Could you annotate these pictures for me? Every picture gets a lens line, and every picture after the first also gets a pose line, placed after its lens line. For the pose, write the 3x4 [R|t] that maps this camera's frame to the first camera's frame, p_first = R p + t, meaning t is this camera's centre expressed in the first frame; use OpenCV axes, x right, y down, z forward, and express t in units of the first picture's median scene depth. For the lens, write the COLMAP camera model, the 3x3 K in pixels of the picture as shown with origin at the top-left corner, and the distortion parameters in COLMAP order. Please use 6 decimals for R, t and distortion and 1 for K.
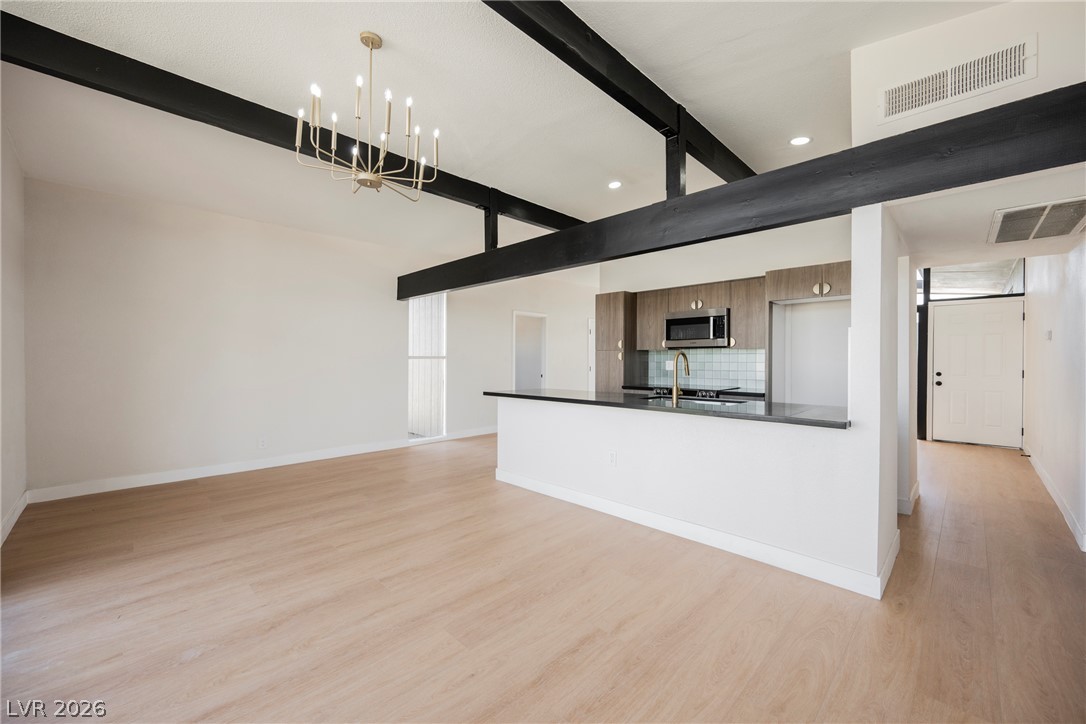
lens RADIAL K [[420.9, 0, 542.3], [0, 420.9, 361.0], [0, 0, 1]] dist [-0.004177, 0.000150]
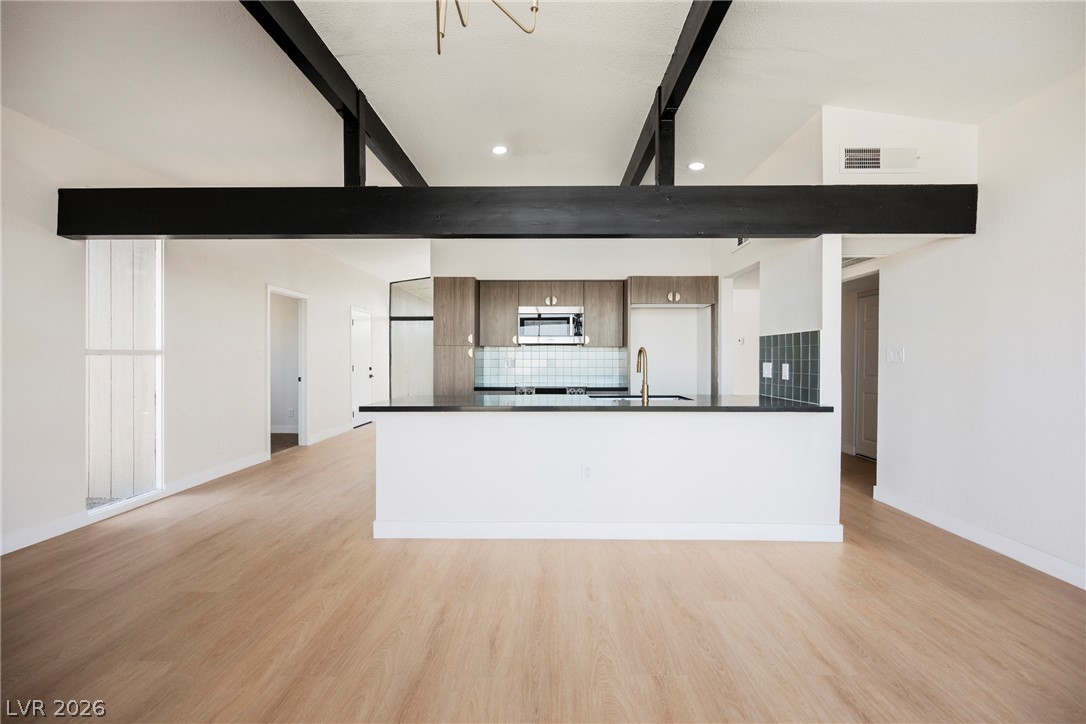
lens RADIAL K [[420.9, 0, 545.7], [0, 420.9, 361.8], [0, 0, 1]] dist [-0.004177, 0.000150]
pose [[0.726739, -0.007723, 0.686870, -0.293080], [0.002619, 0.999961, 0.008472, 0.000392], [-0.686908, -0.004358, 0.726731, 0.271236]]
